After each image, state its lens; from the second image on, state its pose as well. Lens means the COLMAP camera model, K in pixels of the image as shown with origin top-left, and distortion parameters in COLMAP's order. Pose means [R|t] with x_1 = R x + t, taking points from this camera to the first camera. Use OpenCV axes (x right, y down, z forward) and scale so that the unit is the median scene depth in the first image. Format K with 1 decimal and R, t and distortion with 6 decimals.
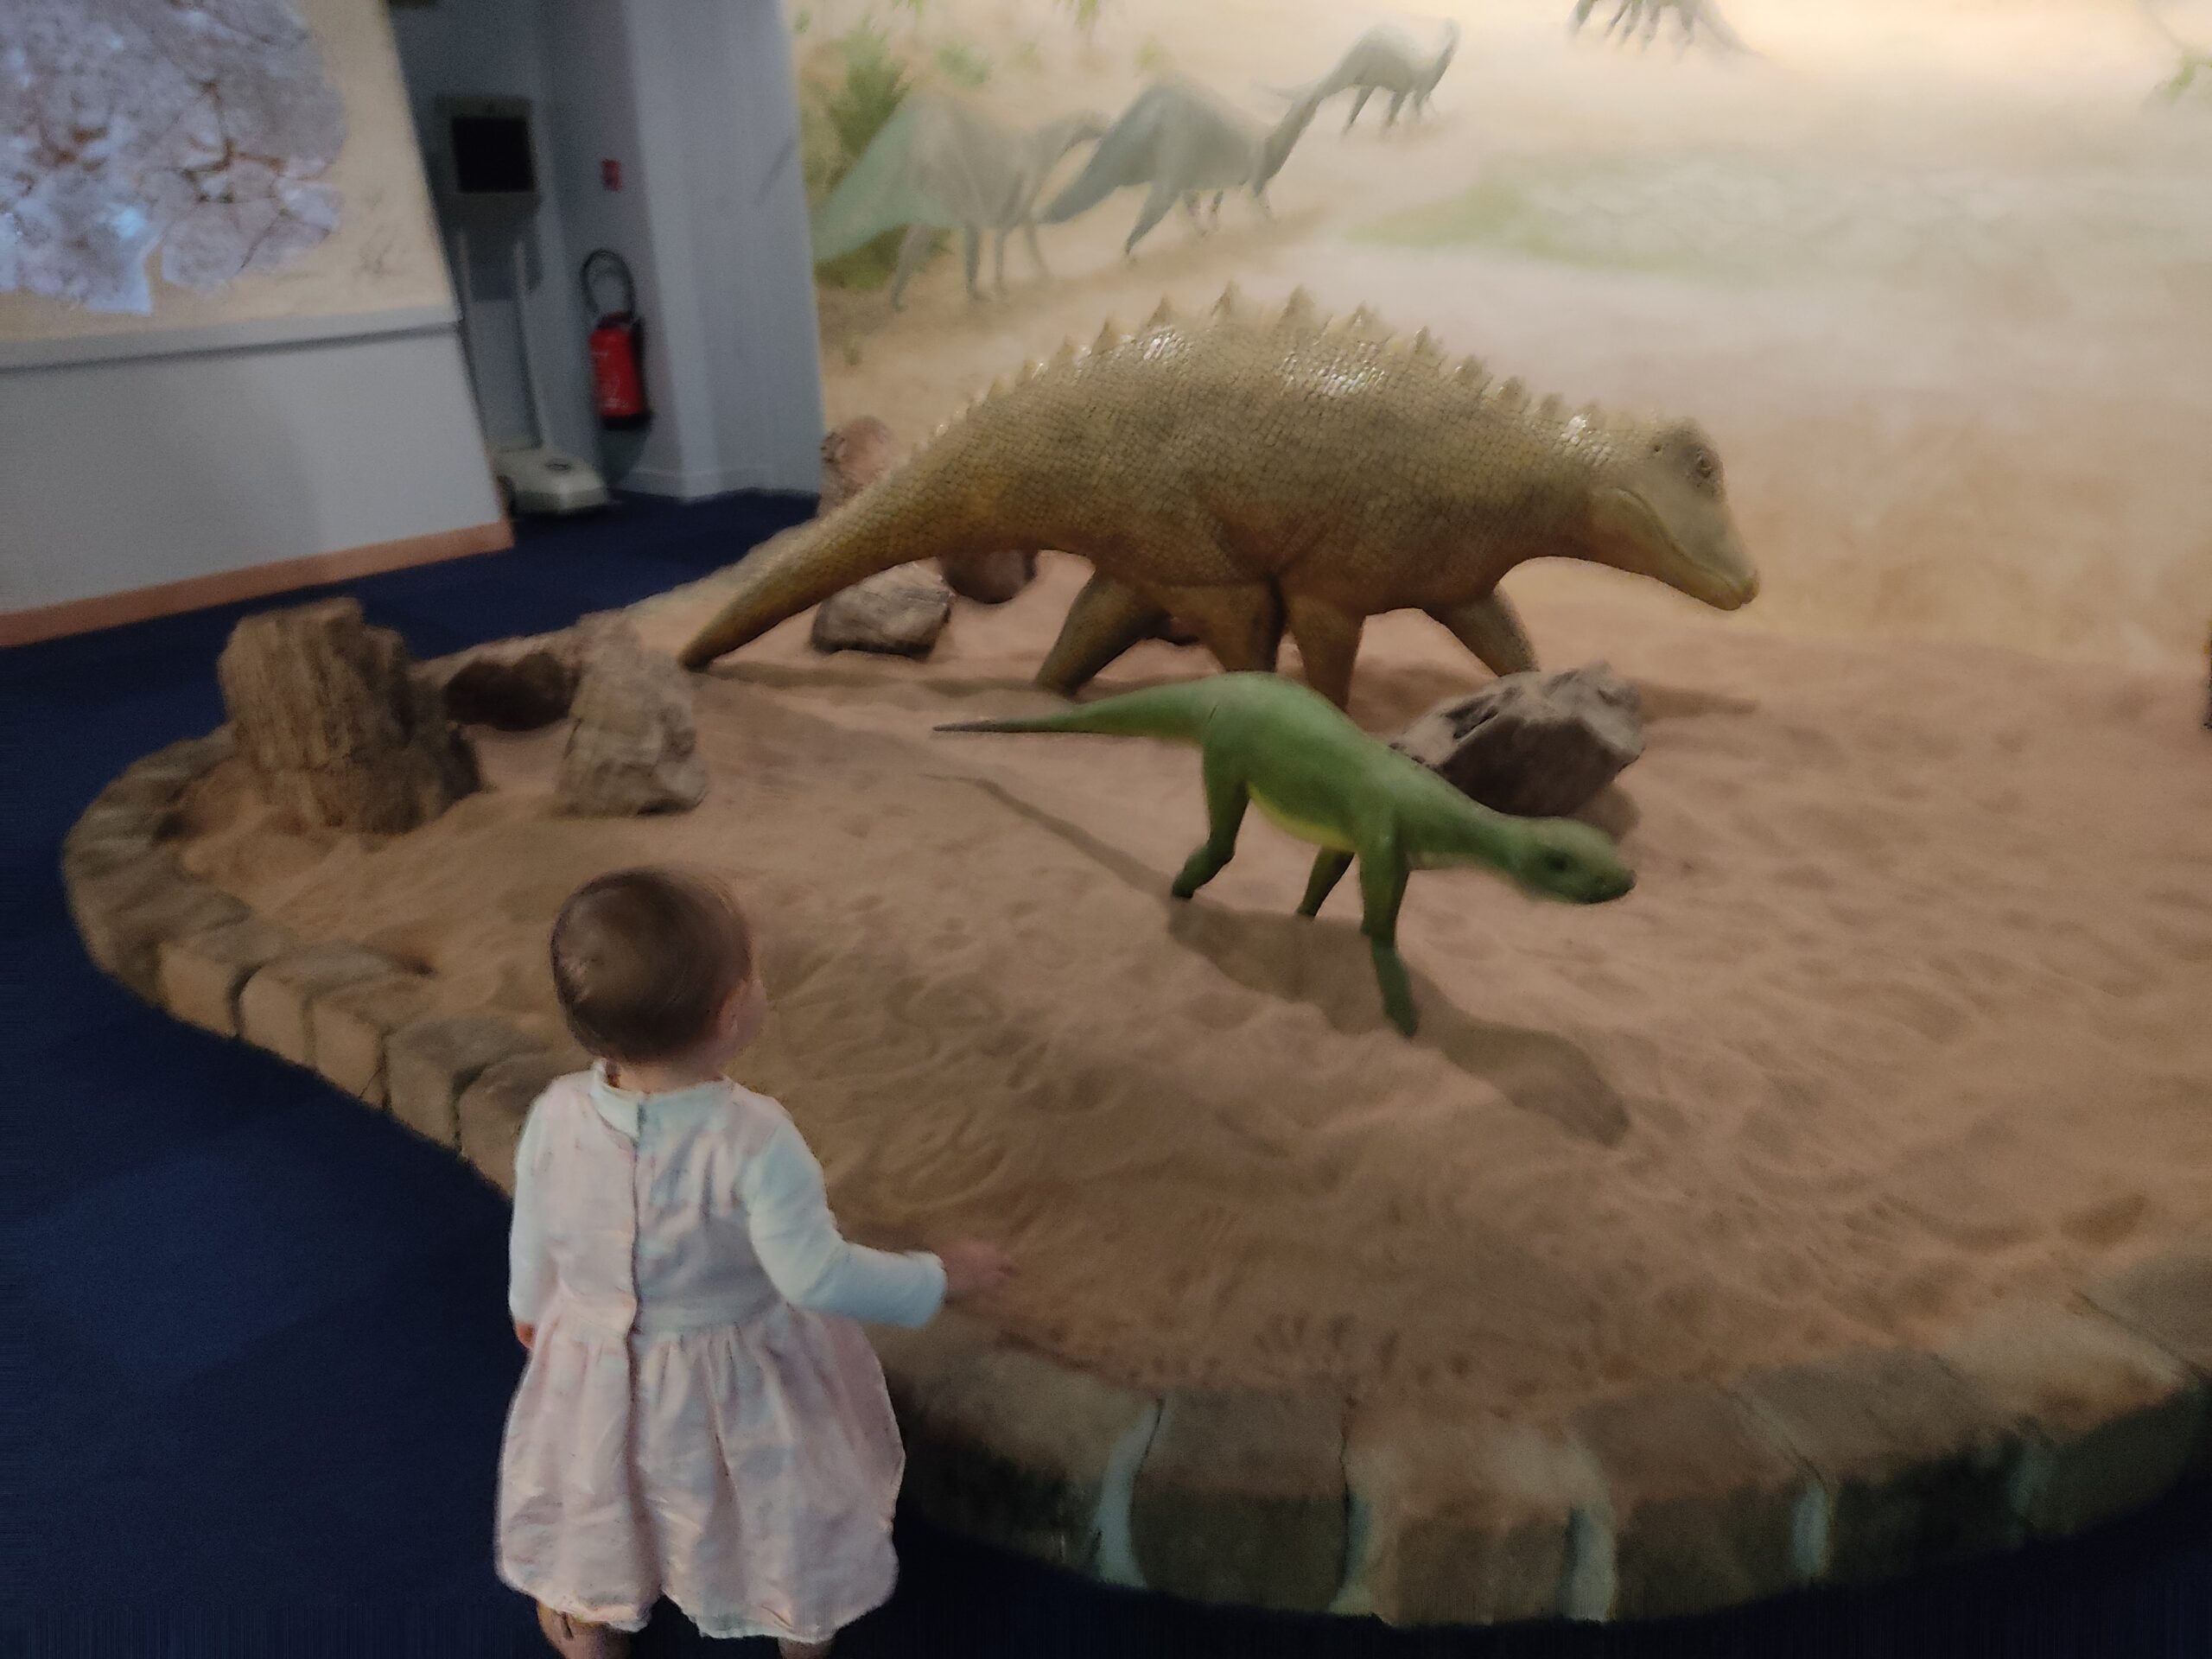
lens RADIAL K [[1712.9, 0, 1099.4], [0, 1712.9, 828.3], [0, 0, 1]] dist [0.082276, -0.125427]
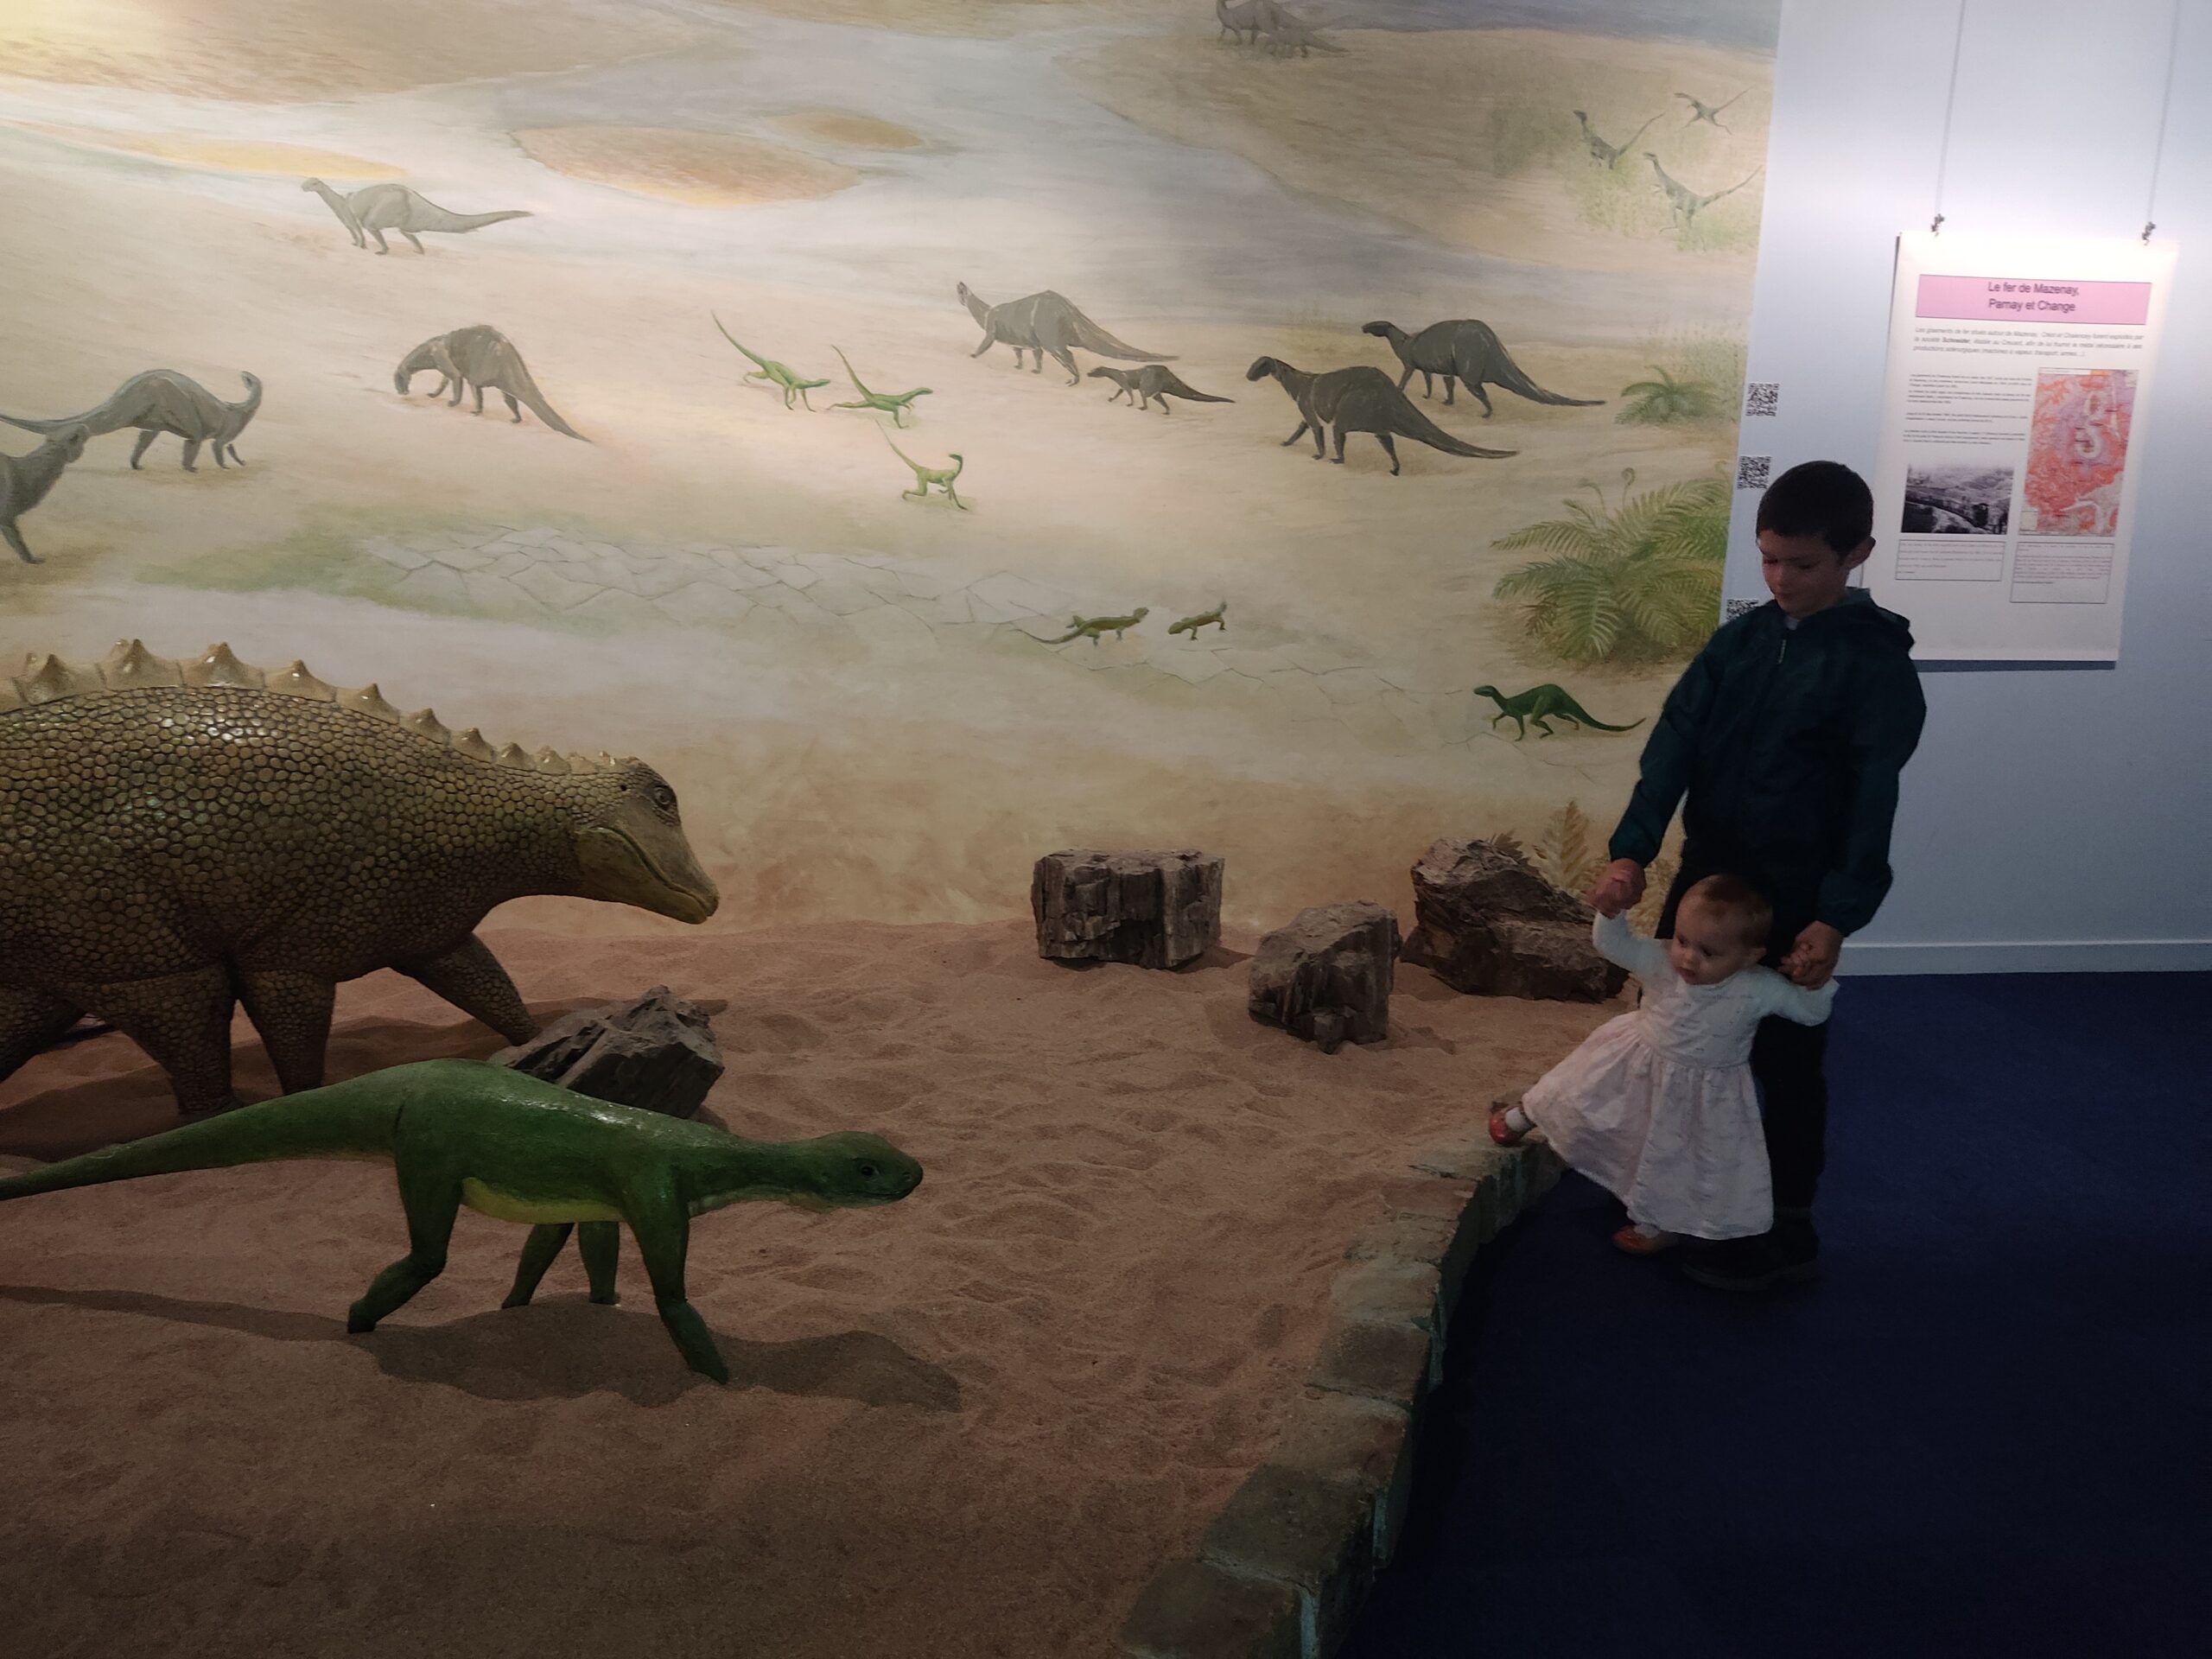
lens RADIAL K [[1712.9, 0, 1107.3], [0, 1712.9, 829.0], [0, 0, 1]] dist [0.082276, -0.125427]
pose [[0.652898, -0.098364, 0.751032, -0.285885], [0.215812, 0.974592, -0.059969, -0.061499], [-0.726051, 0.201235, 0.657537, 0.070126]]
